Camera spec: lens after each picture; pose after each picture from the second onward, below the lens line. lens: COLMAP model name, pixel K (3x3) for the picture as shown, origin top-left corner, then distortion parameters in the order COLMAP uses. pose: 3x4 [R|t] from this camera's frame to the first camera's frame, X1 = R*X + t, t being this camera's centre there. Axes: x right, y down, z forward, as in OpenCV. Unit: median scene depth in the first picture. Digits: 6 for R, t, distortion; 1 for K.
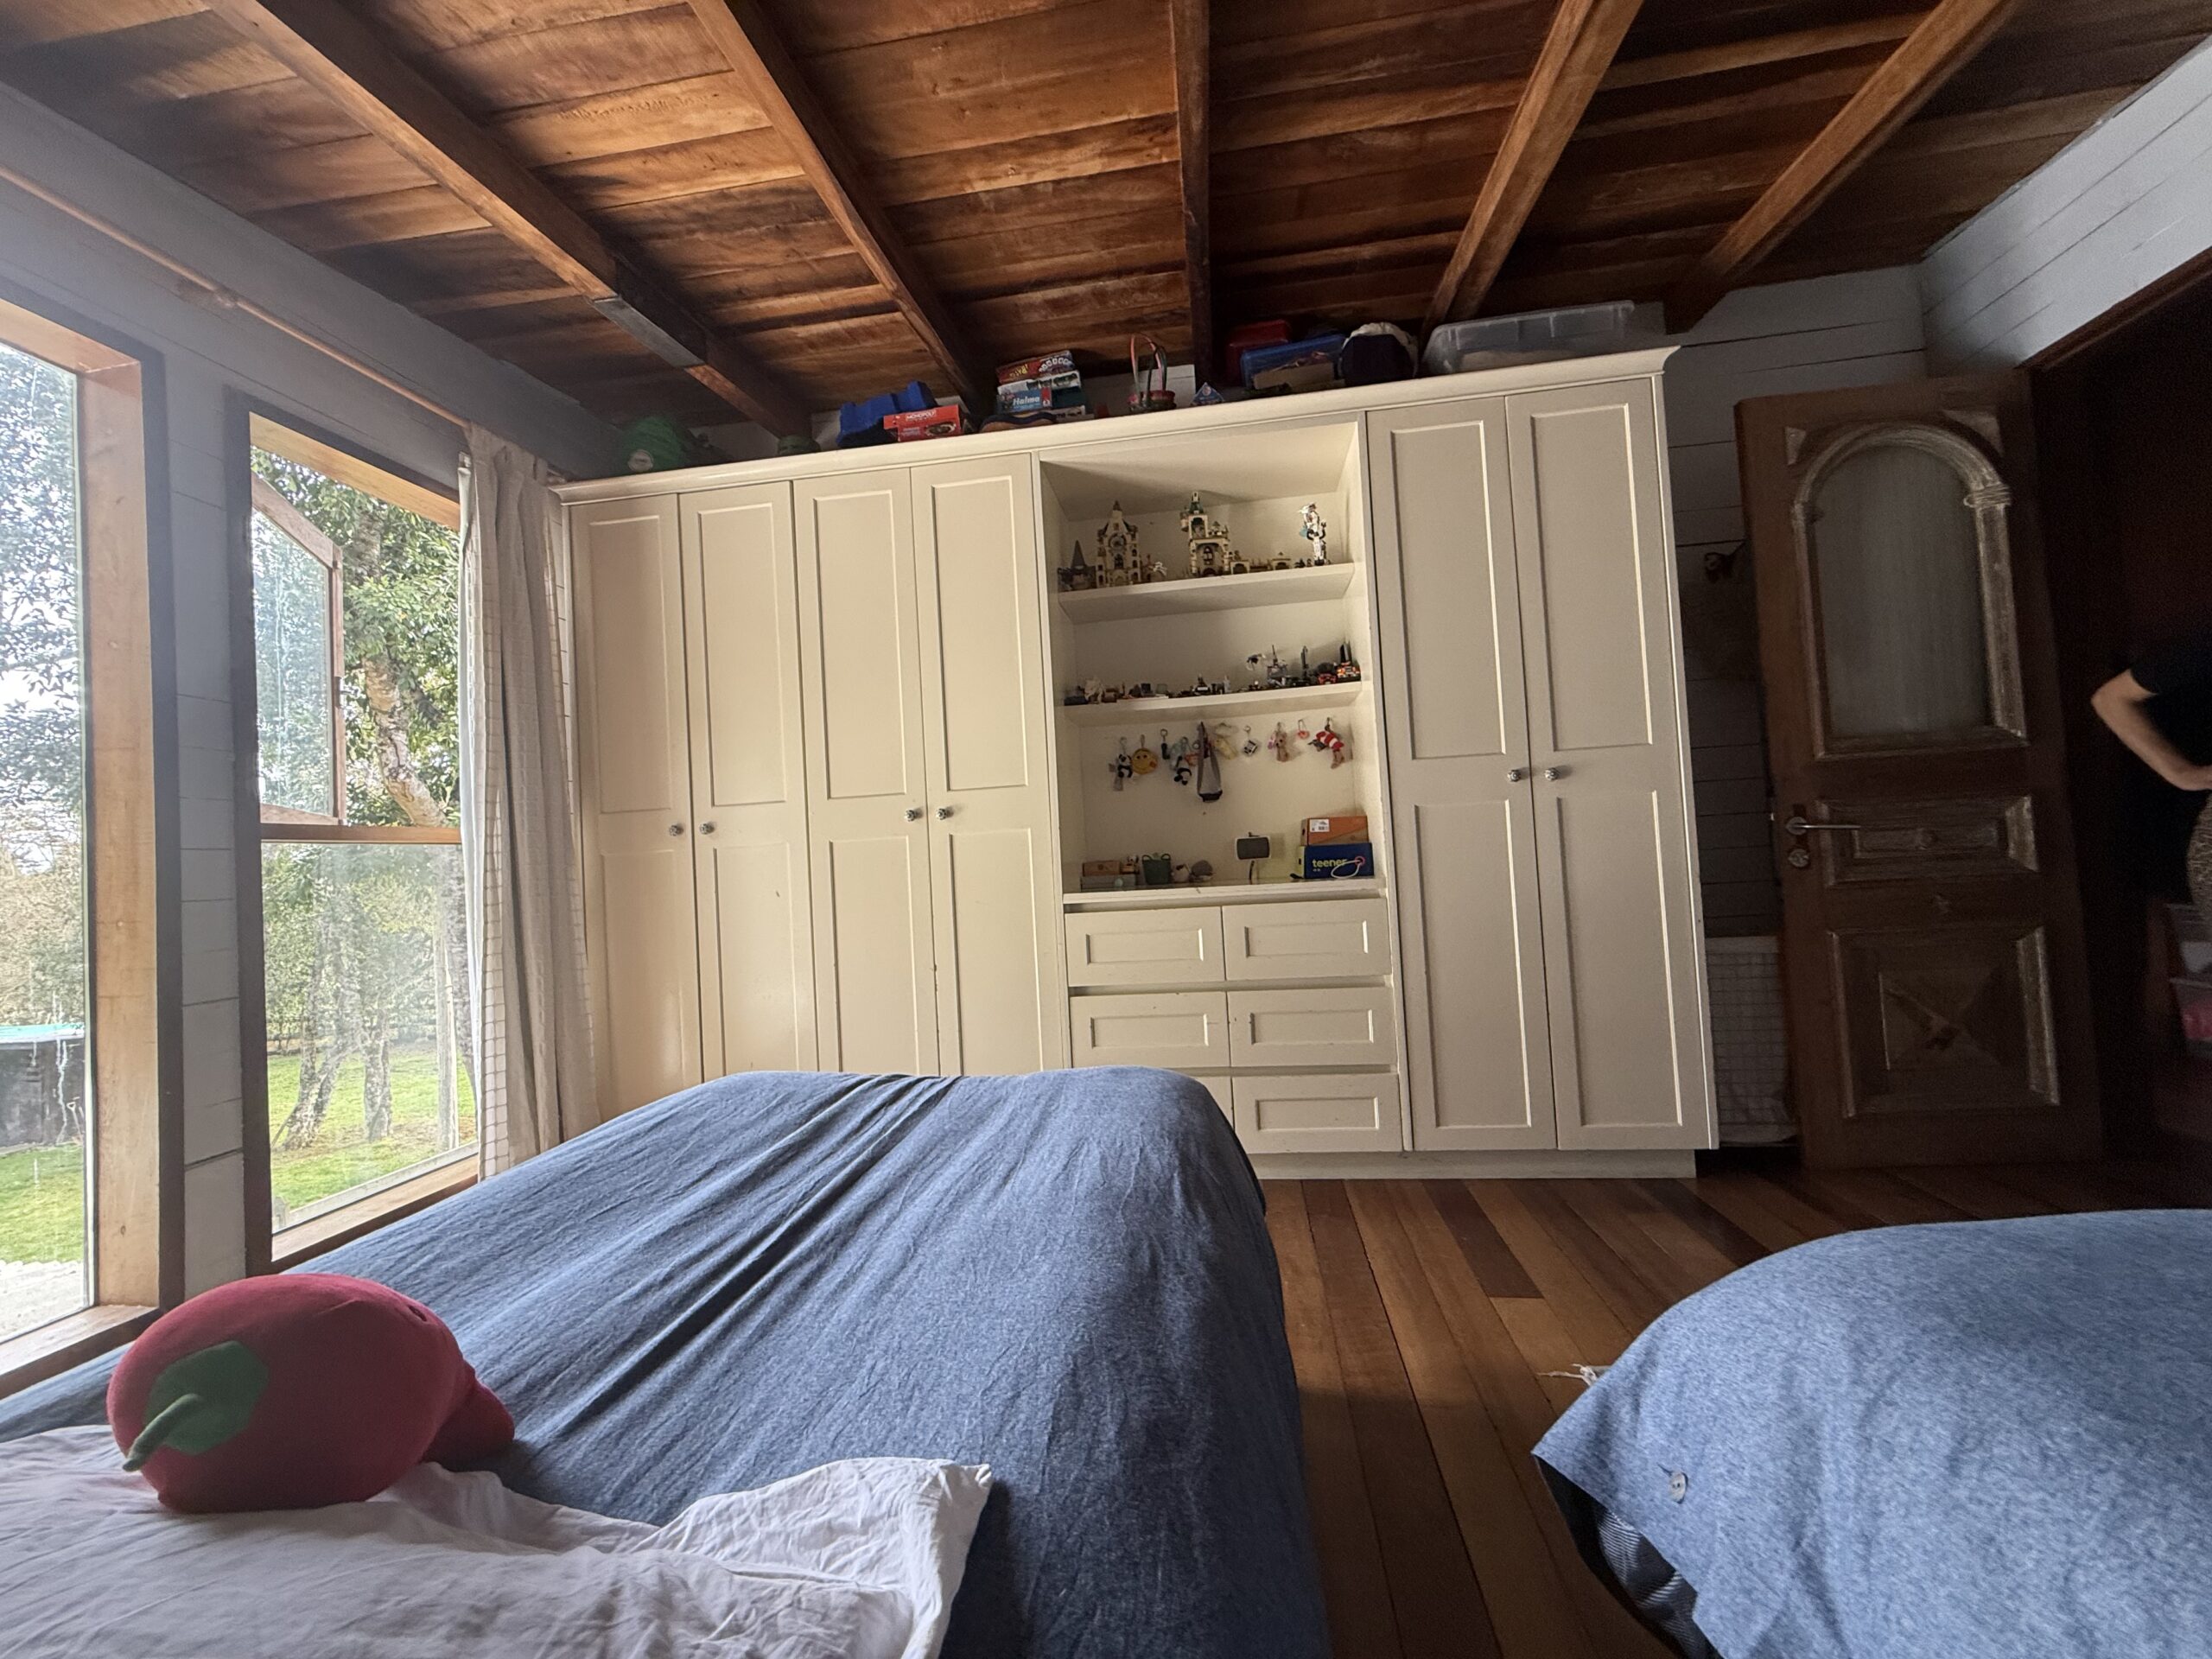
lens RADIAL K [[881.9, 0, 1105.5], [0, 881.9, 829.2], [0, 0, 1]] dist [0.001161, -0.000418]
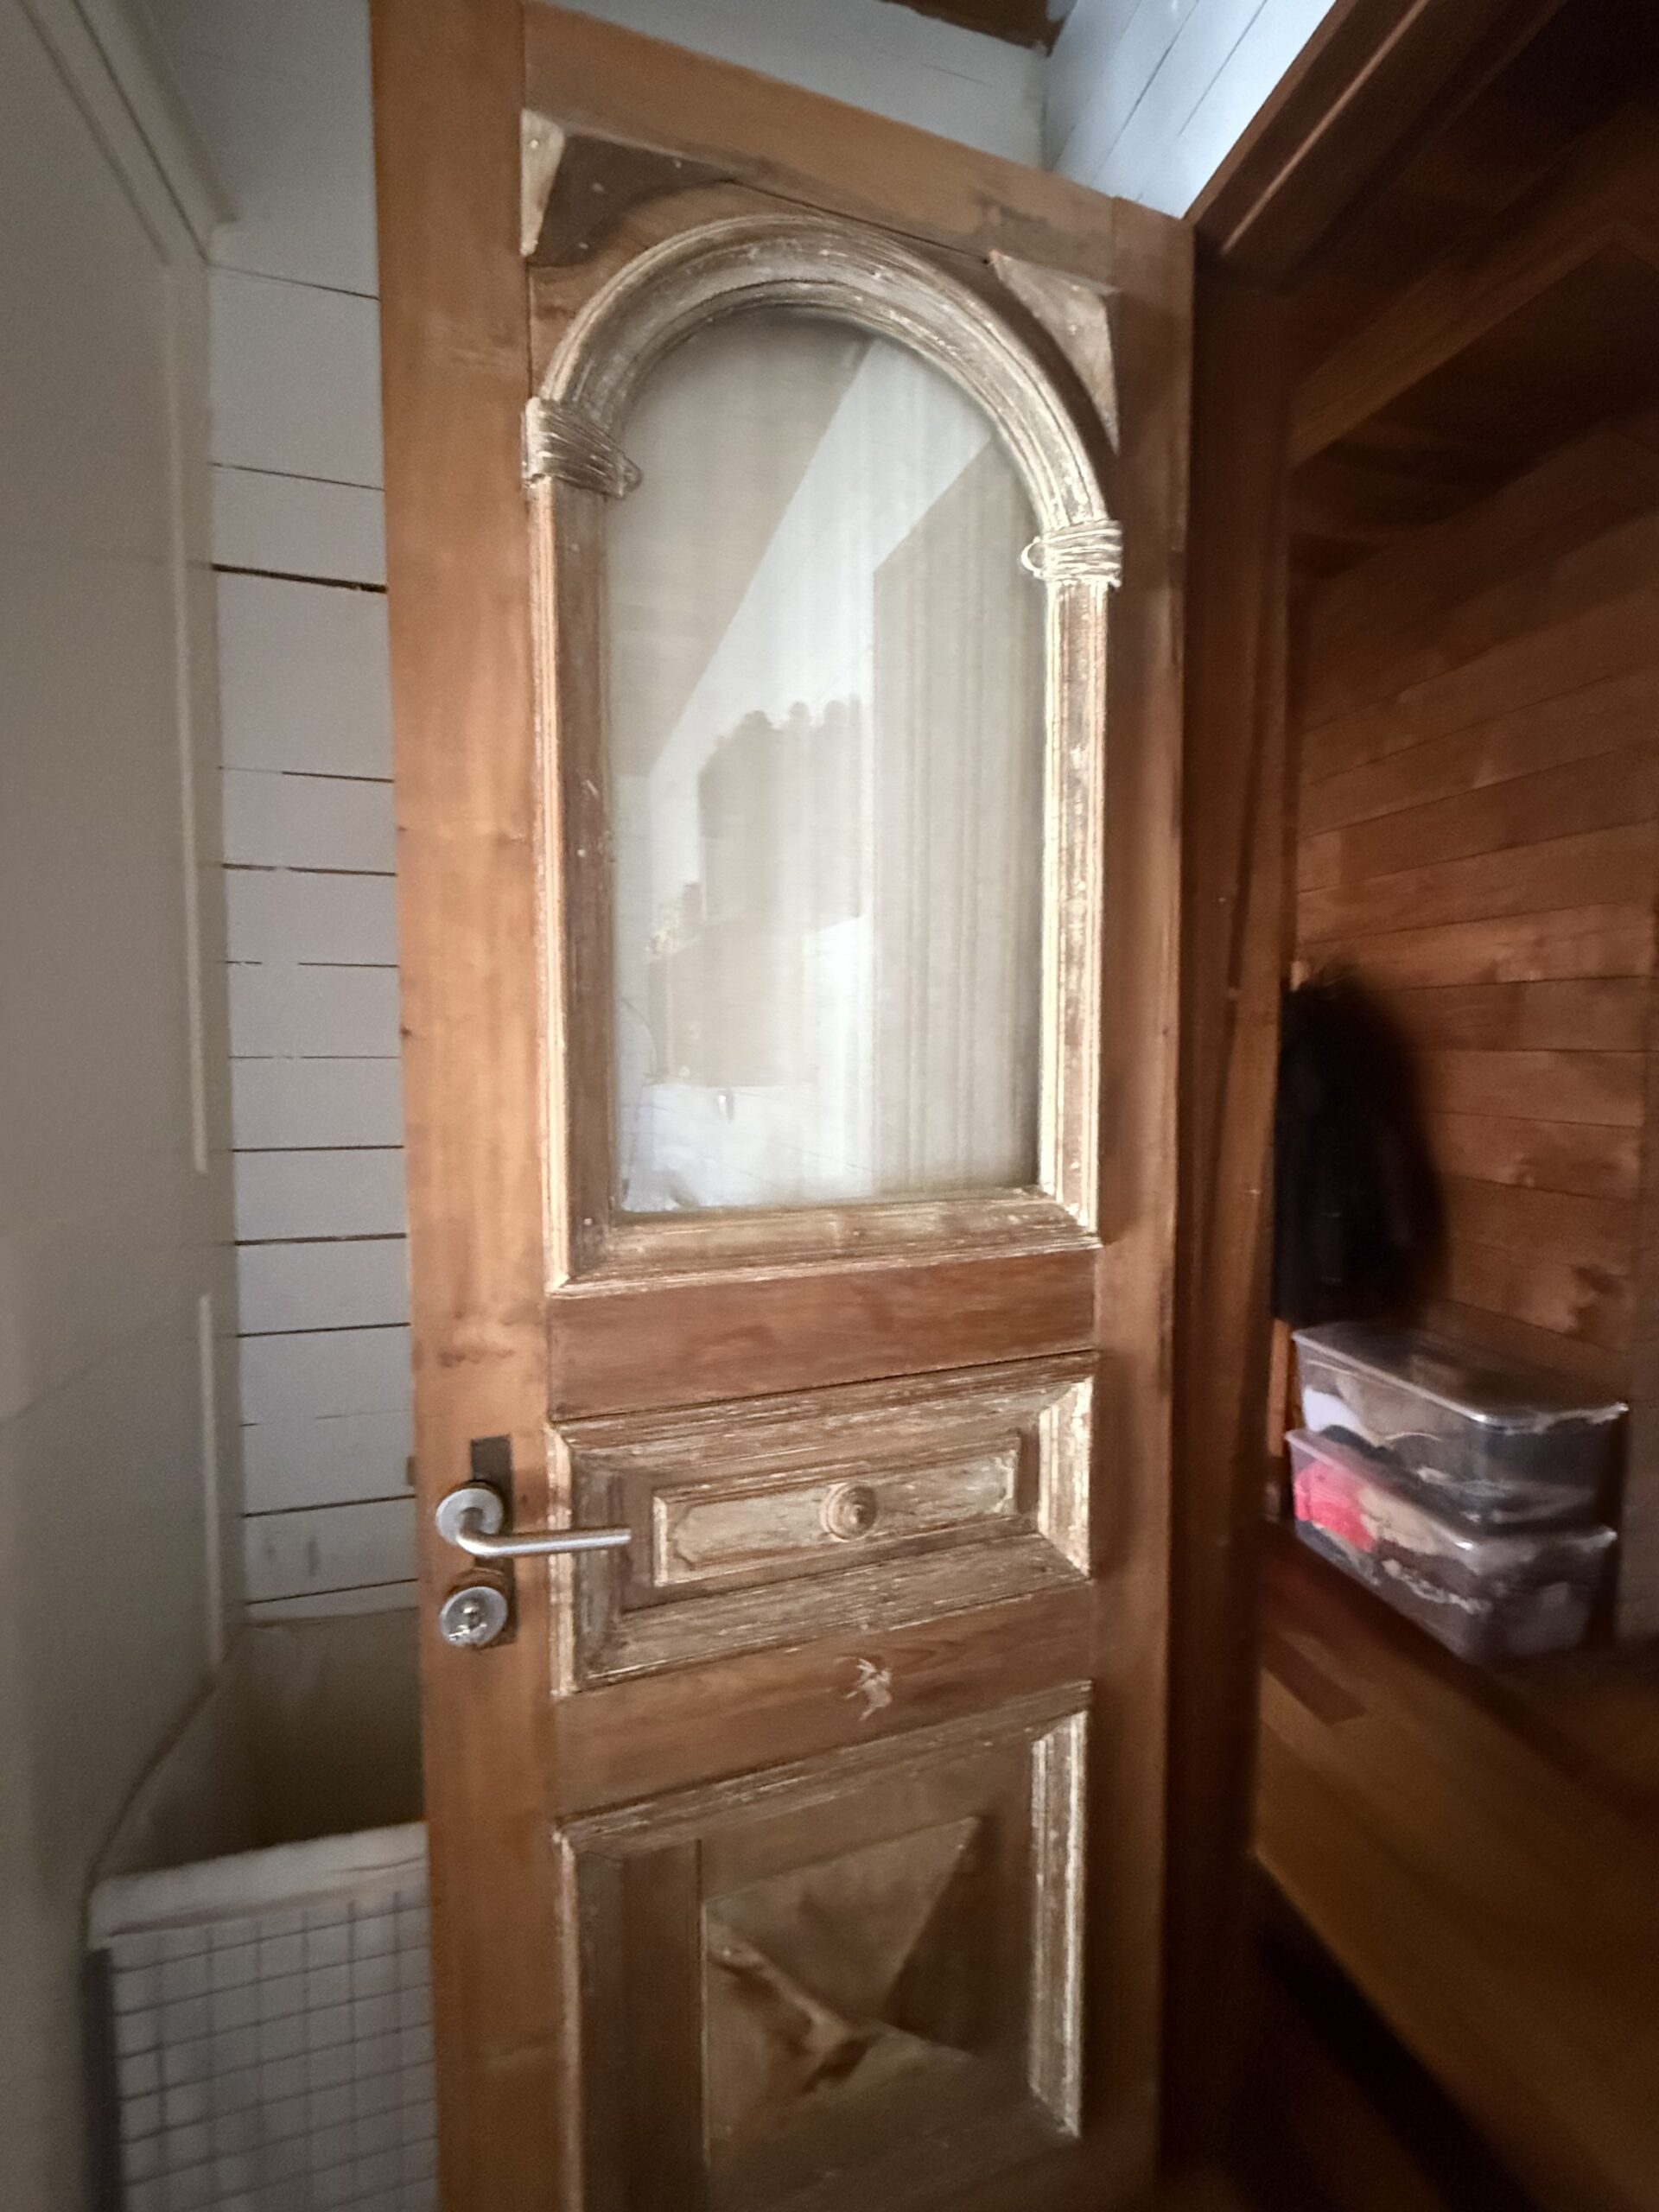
lens RADIAL K [[881.9, 0, 827.6], [0, 881.9, 1103.1], [0, 0, 1]] dist [0.001161, -0.000418]
pose [[0.918569, 0.035619, 0.393653, 0.767109], [-0.066008, 0.995769, 0.063928, -0.169510], [-0.389710, -0.084707, 0.917034, 0.685247]]
